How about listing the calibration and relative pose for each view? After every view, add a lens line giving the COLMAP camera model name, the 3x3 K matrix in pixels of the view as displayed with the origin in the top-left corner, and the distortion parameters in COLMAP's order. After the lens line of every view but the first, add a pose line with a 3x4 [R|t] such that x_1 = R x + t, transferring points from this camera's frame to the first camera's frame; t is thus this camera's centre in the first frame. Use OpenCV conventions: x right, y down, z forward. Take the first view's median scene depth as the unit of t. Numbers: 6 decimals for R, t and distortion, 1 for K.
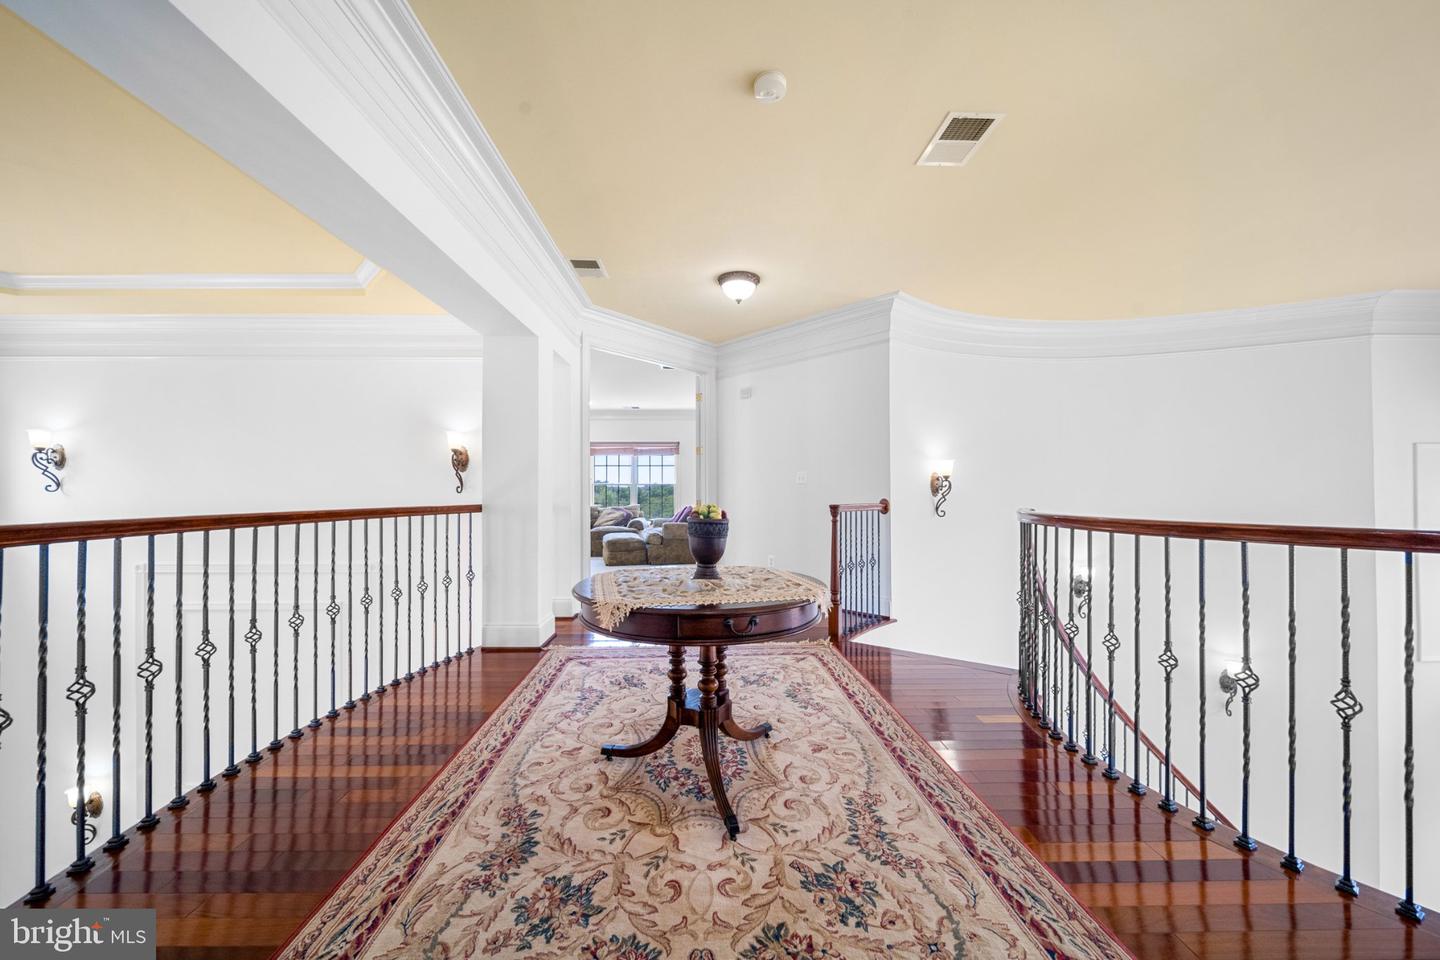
lens RADIAL K [[512.2, 0, 712.7], [0, 512.2, 493.5], [0, 0, 1]] dist [-0.001211, -0.000304]
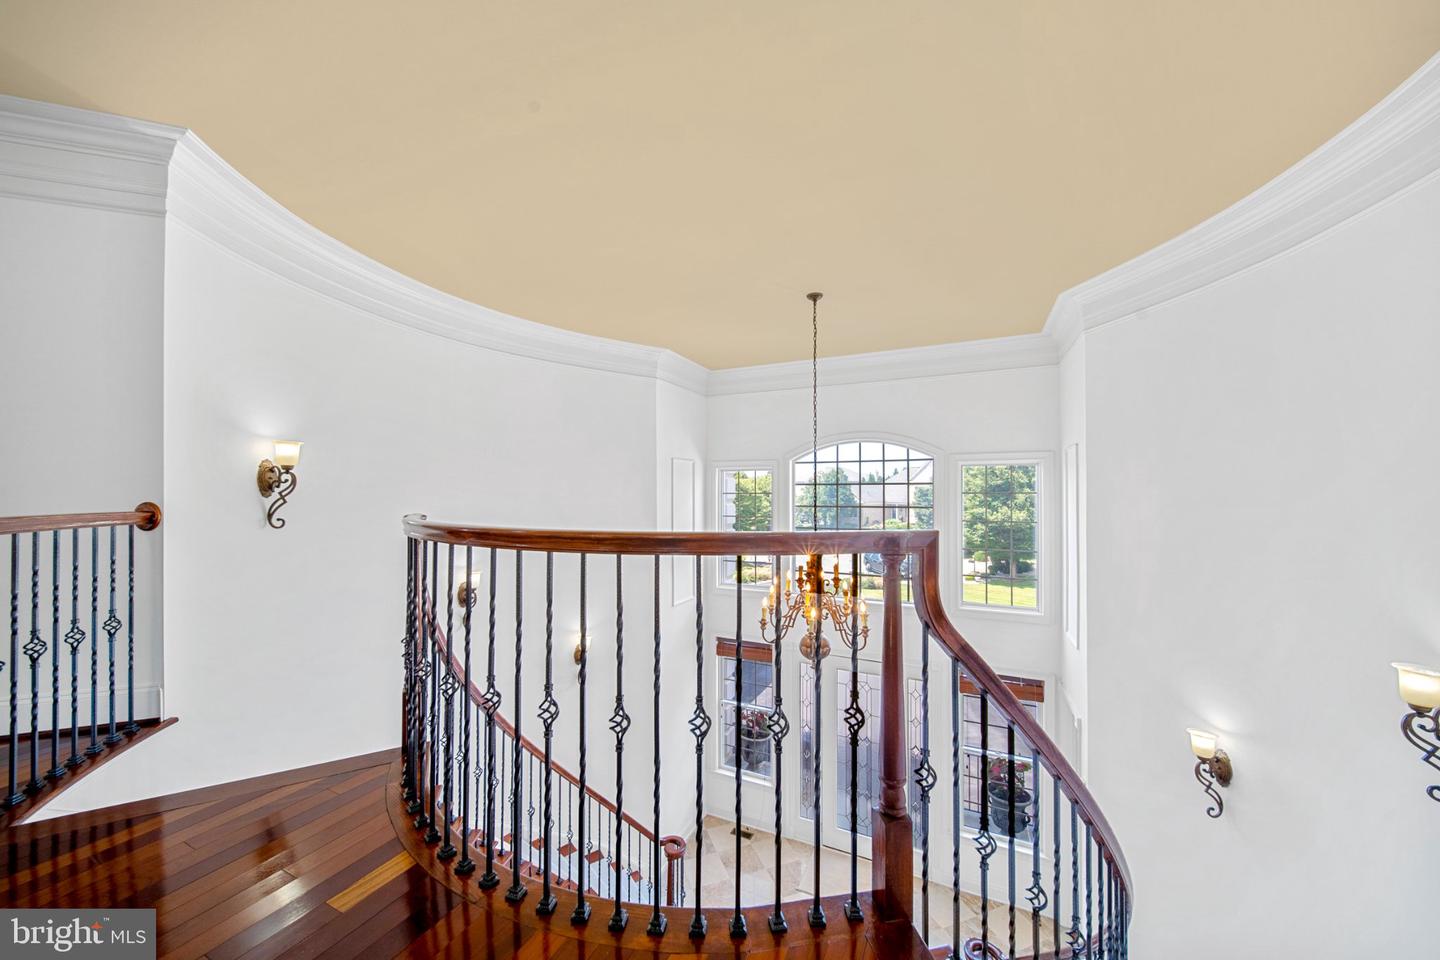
lens RADIAL K [[523.6, 0, 725.6], [0, 523.6, 483.7], [0, 0, 1]] dist [-0.001635, -0.000686]
pose [[0.442803, 0.015813, 0.896479, 0.152033], [-0.002478, 0.999862, -0.016412, -0.002575], [-0.896615, 0.005046, 0.442781, 0.289068]]
